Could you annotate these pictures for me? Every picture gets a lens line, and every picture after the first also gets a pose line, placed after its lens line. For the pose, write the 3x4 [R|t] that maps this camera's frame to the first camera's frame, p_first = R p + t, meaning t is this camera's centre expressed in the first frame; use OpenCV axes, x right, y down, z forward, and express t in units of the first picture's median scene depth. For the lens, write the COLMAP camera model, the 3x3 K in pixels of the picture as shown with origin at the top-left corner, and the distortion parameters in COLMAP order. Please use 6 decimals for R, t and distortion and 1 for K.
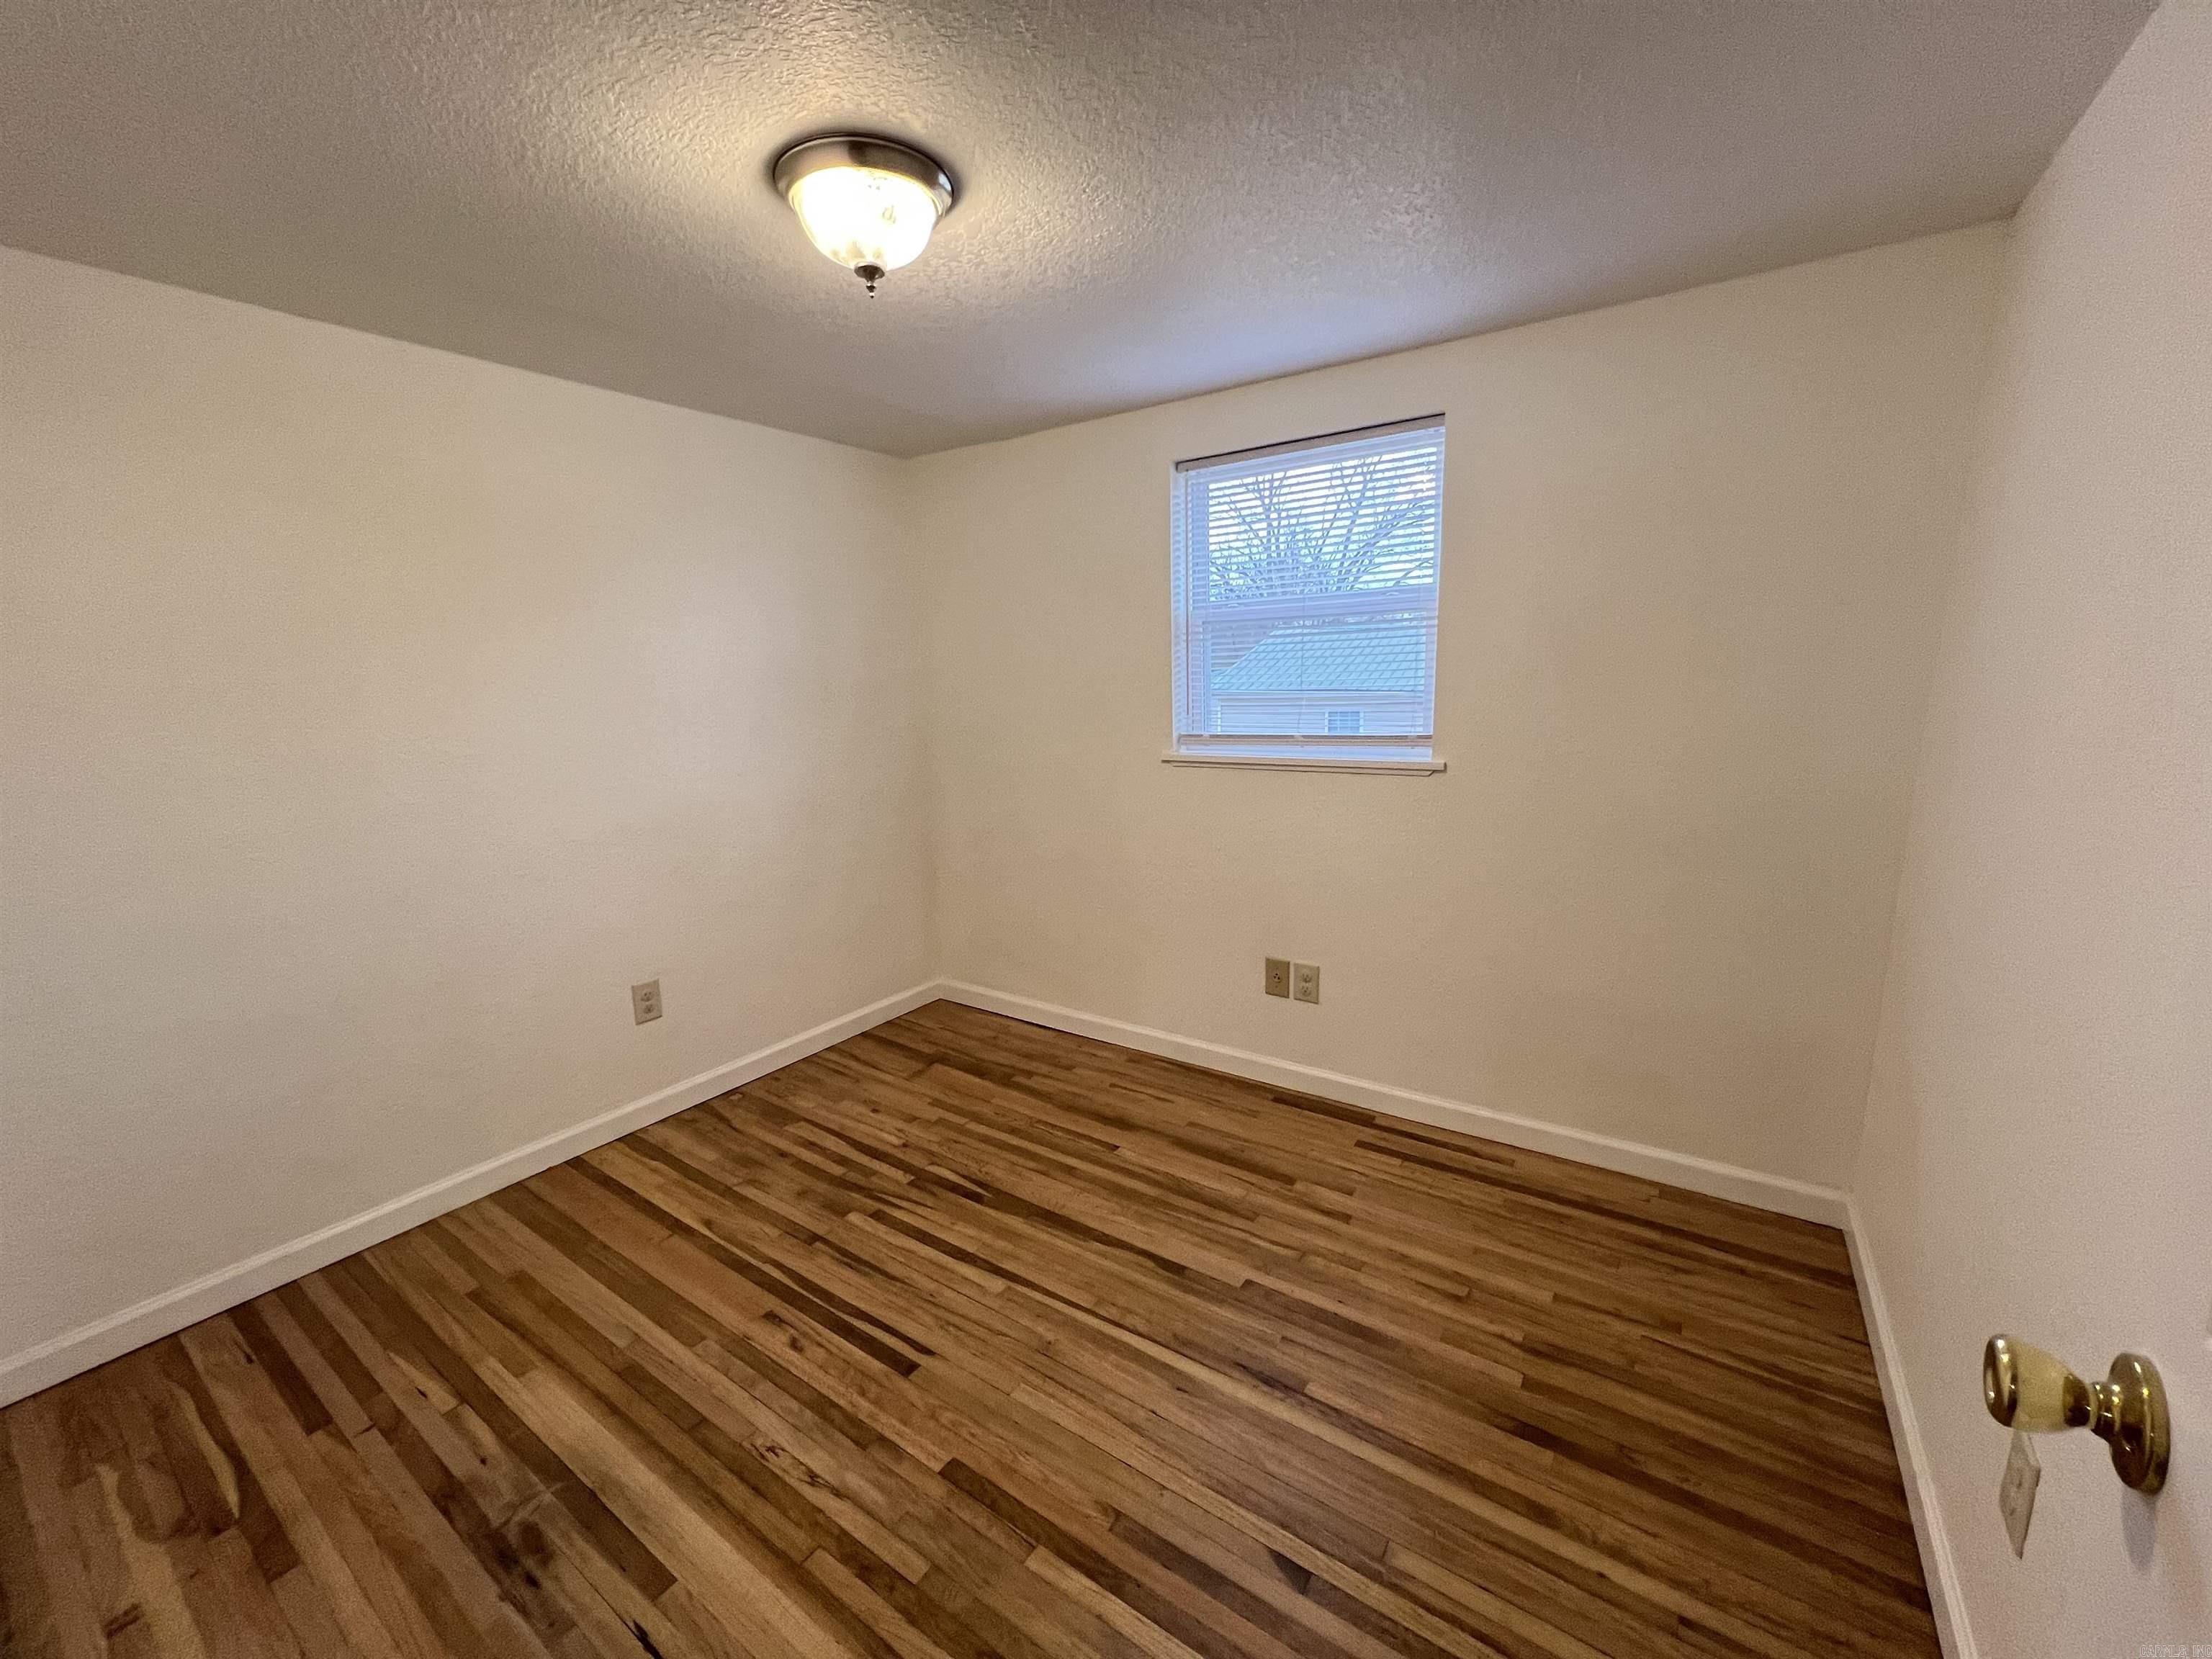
lens RADIAL K [[882.9, 0, 1100.6], [0, 882.9, 826.8], [0, 0, 1]] dist [0.000658, 0.000459]
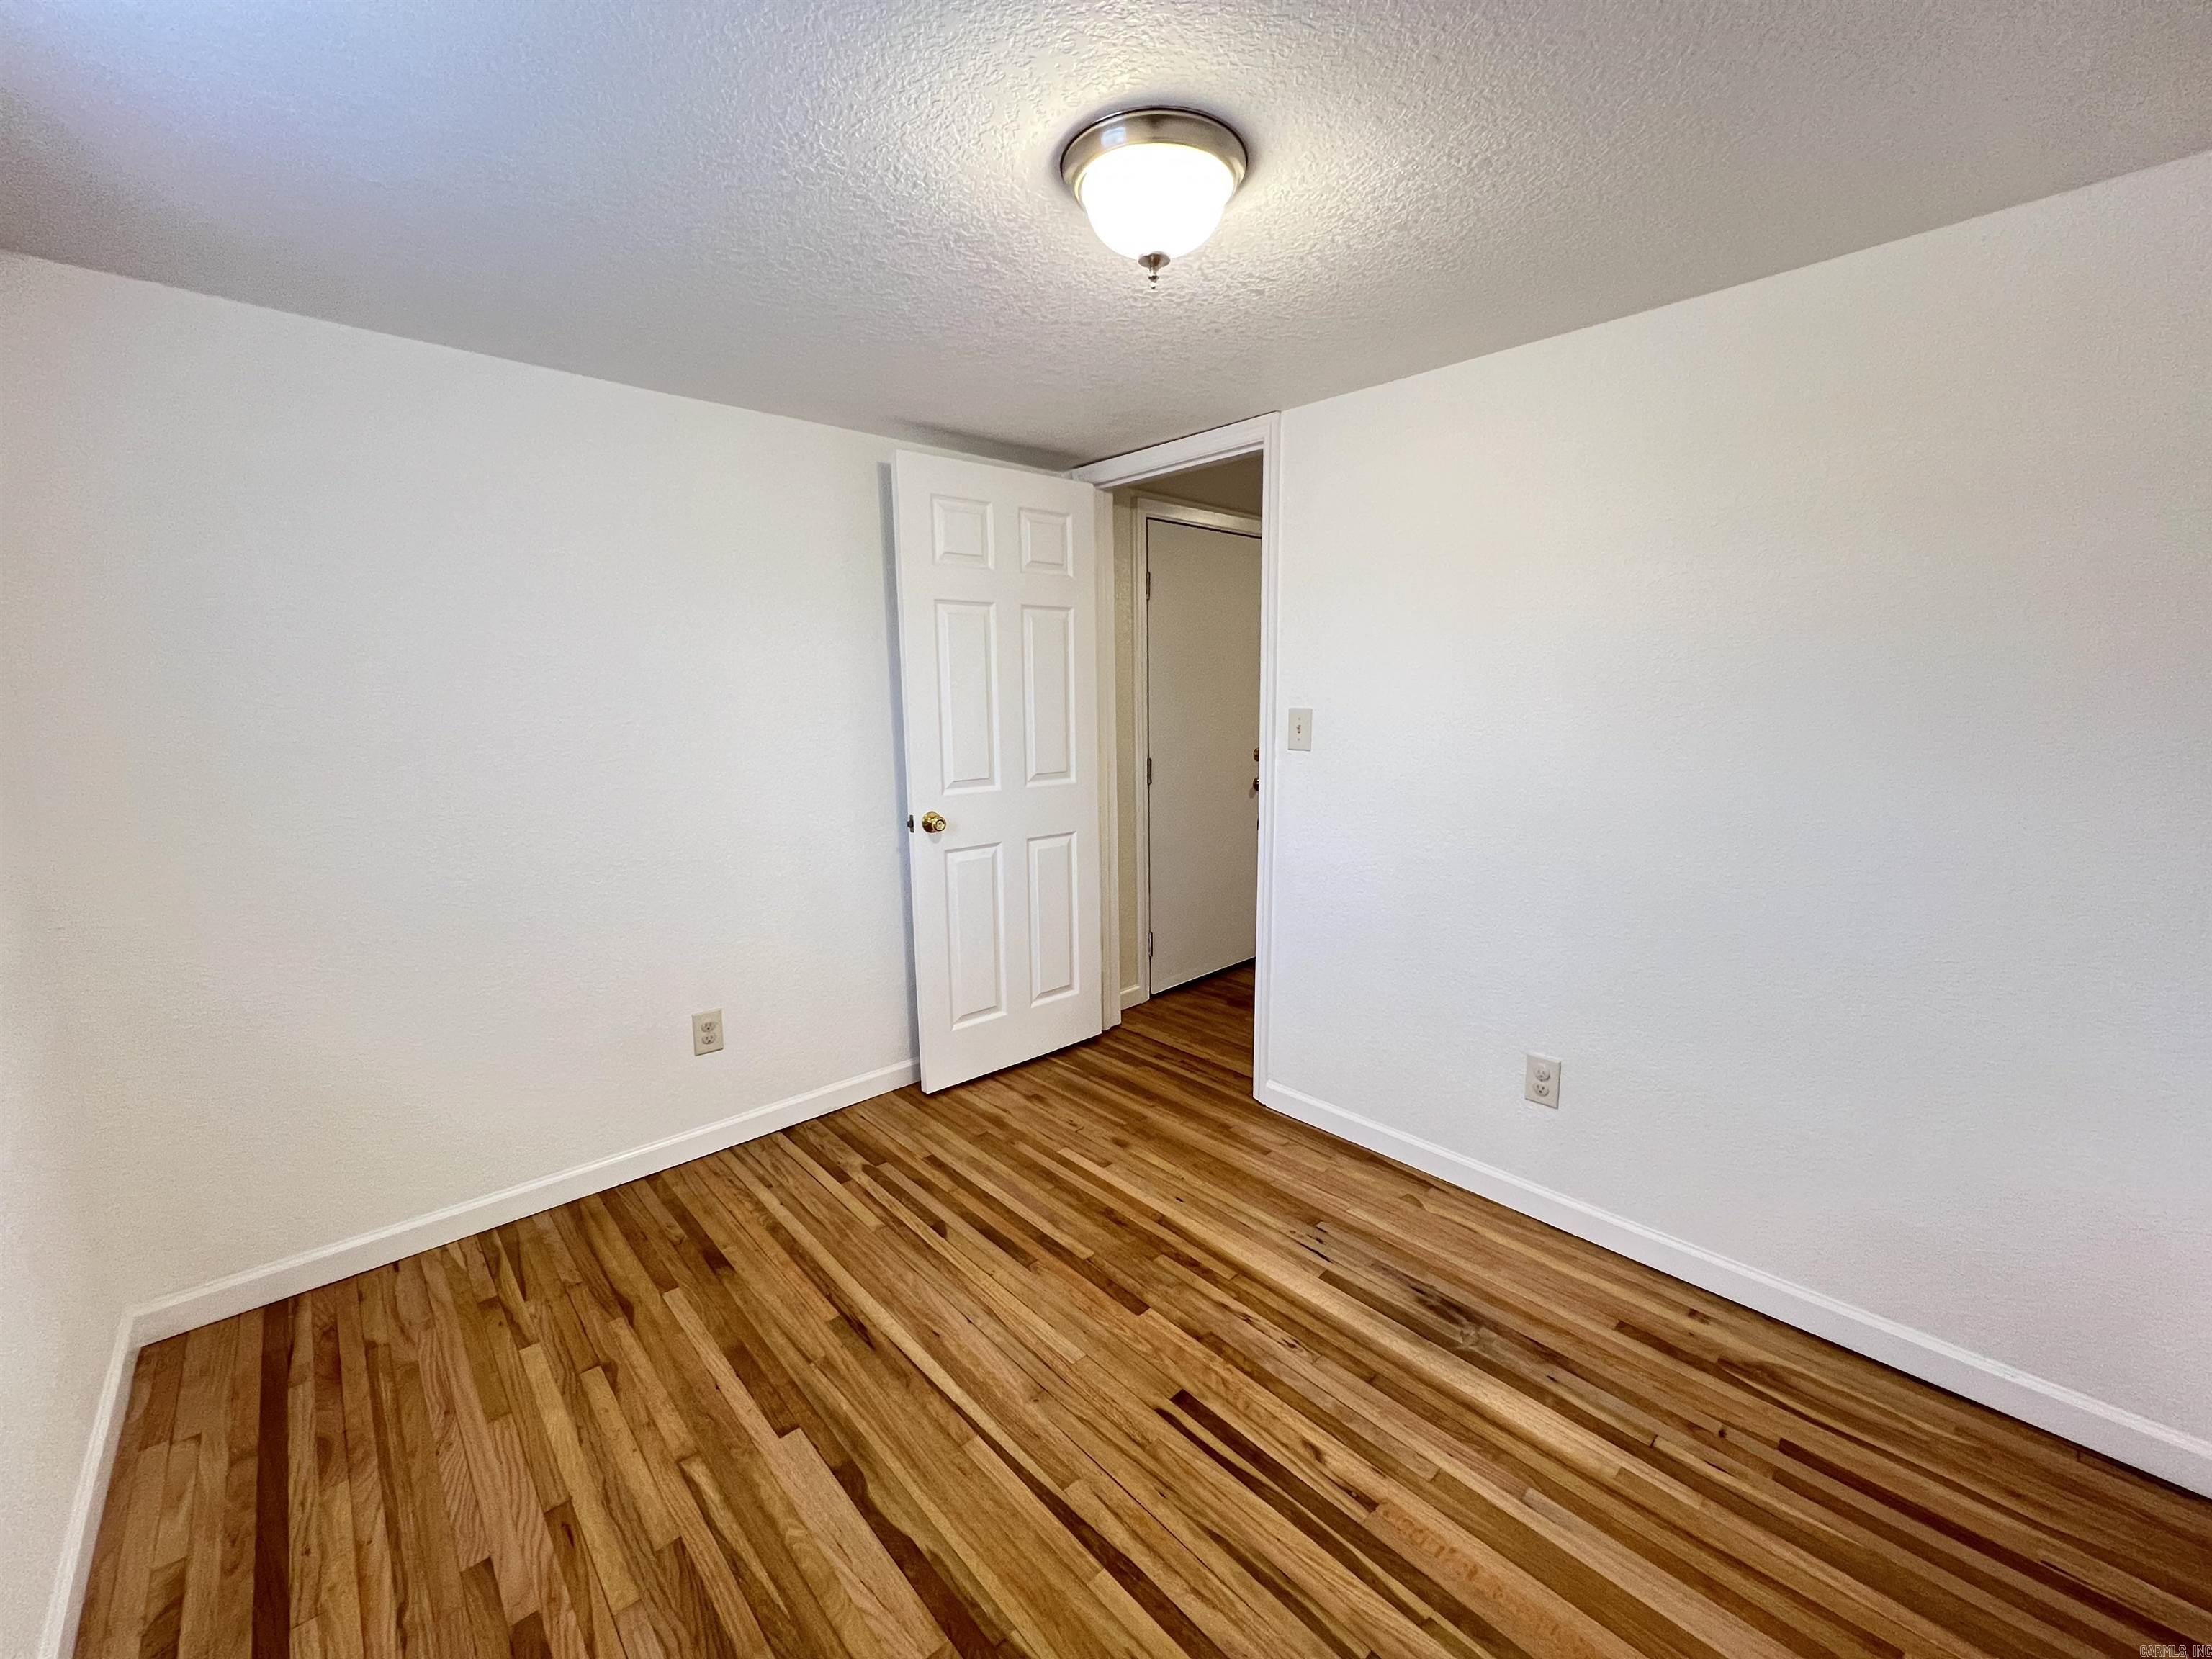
lens RADIAL K [[882.9, 0, 1100.6], [0, 882.9, 826.8], [0, 0, 1]] dist [0.000658, 0.000459]
pose [[-0.975666, -0.001302, 0.219260, -0.359130], [0.067860, 0.949093, 0.307599, -0.304156], [-0.208498, 0.314993, -0.925909, 1.805486]]
